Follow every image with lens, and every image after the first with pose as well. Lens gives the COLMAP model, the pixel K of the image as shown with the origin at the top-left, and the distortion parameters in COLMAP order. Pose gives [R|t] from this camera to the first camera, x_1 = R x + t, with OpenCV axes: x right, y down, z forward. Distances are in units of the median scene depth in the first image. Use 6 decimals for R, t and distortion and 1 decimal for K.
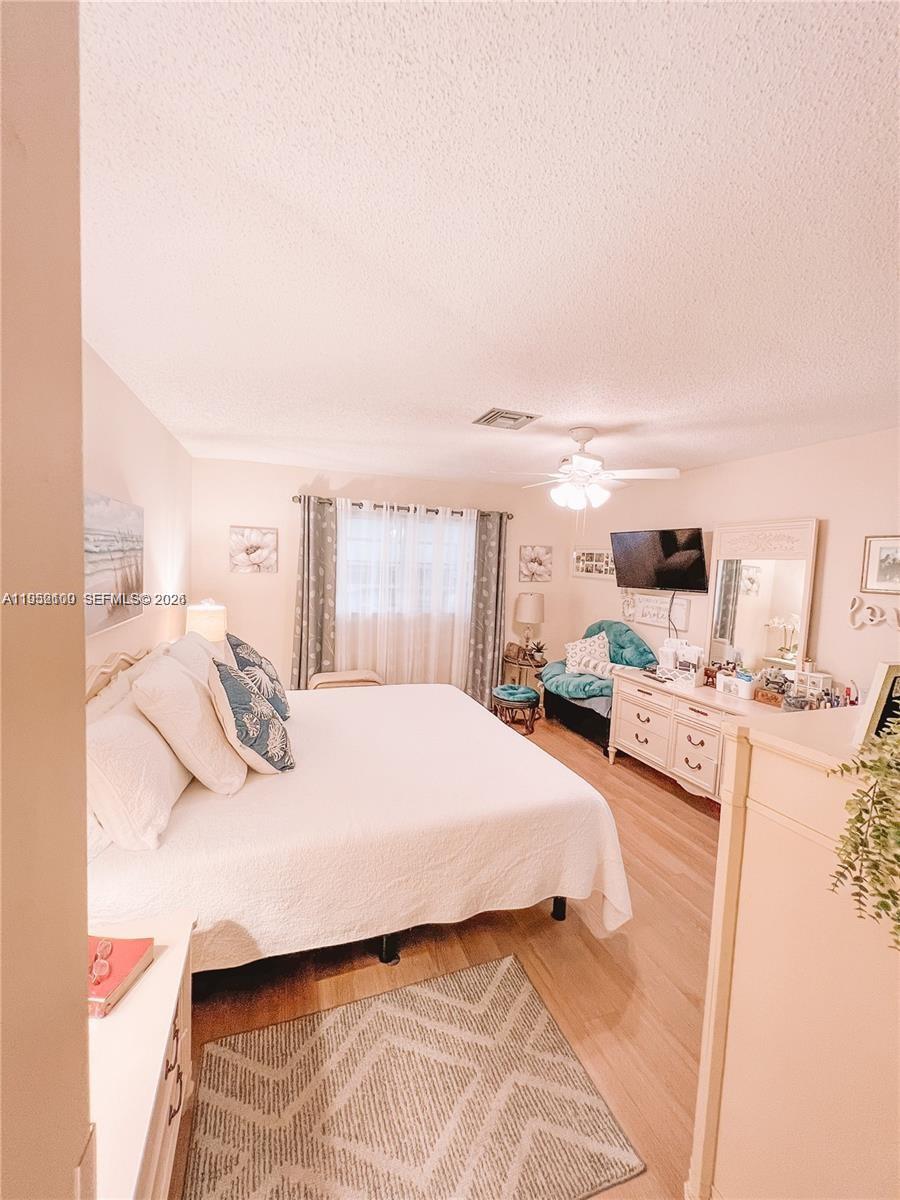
lens RADIAL K [[479.1, 0, 450.5], [0, 479.1, 598.7], [0, 0, 1]] dist [-0.001864, -0.000072]
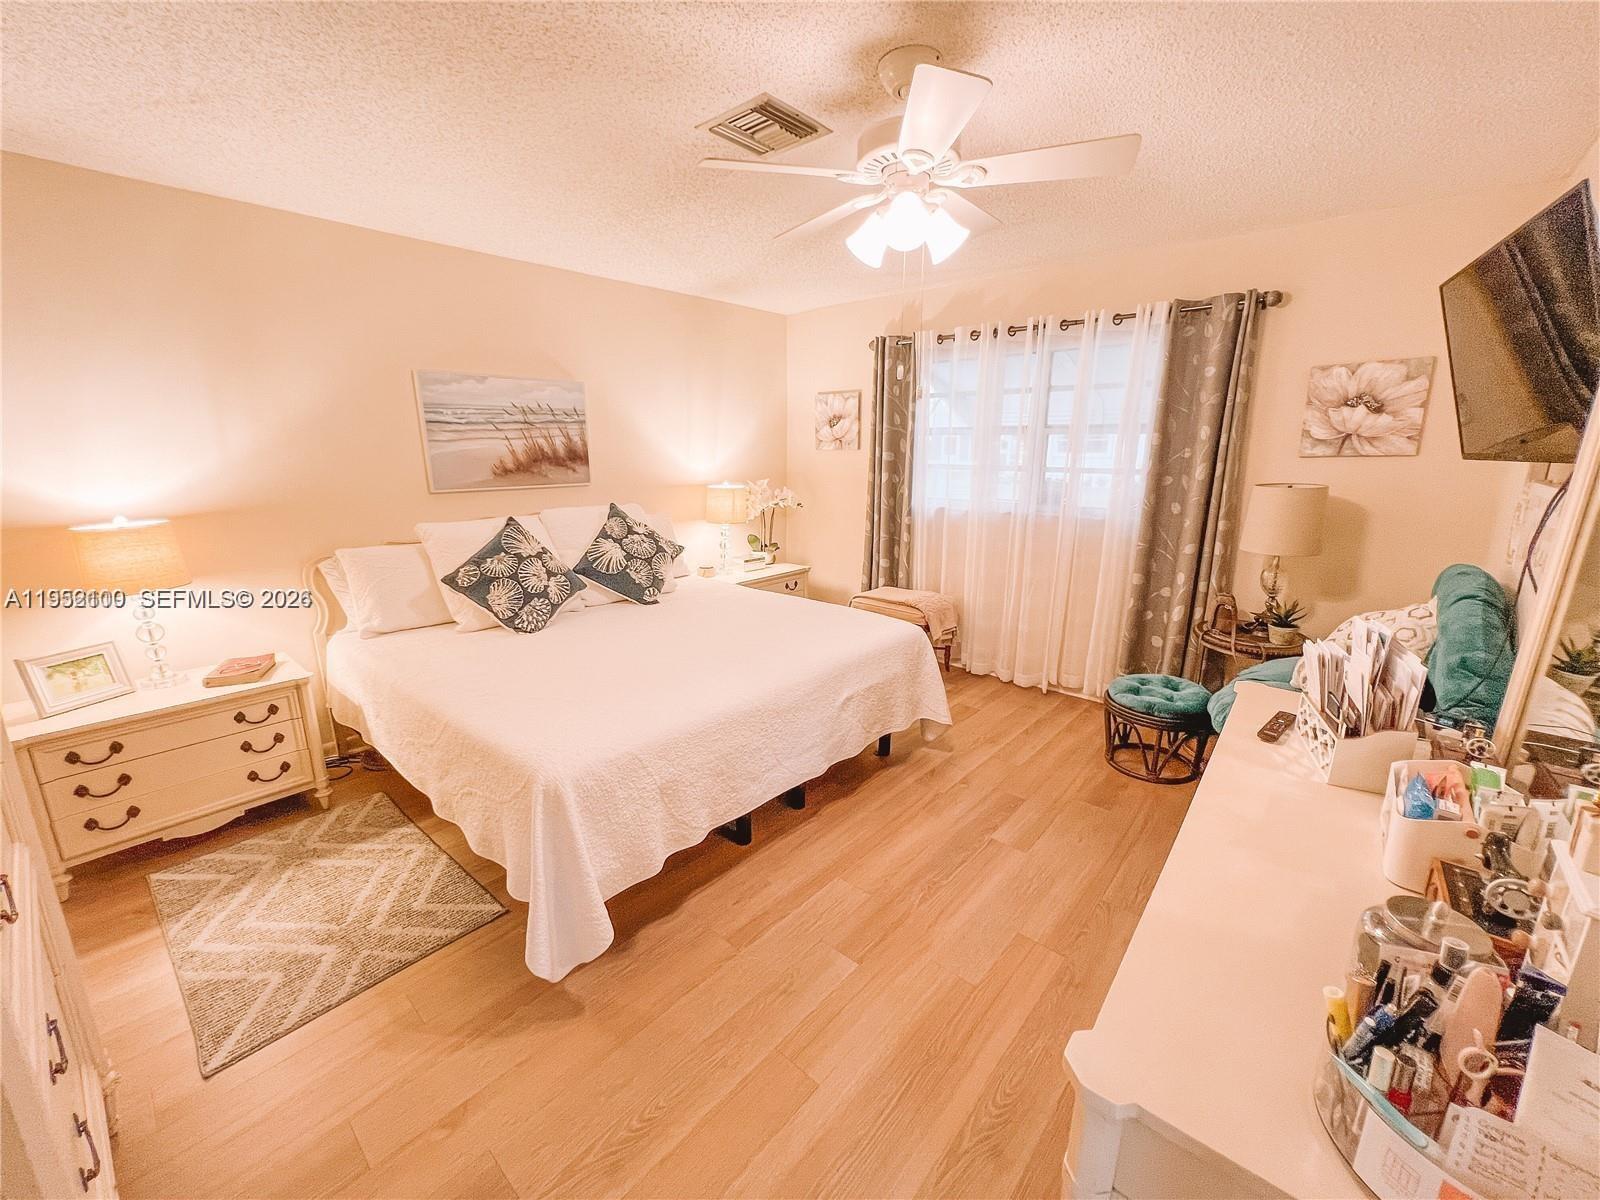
lens RADIAL K [[638.8, 0, 803.2], [0, 638.8, 600.2], [0, 0, 1]] dist [-0.001864, -0.000072]
pose [[0.480405, 0.169267, -0.860558, 0.493454], [-0.045414, 0.984684, 0.168329, 0.015317], [0.875870, -0.041785, 0.480735, 0.390910]]
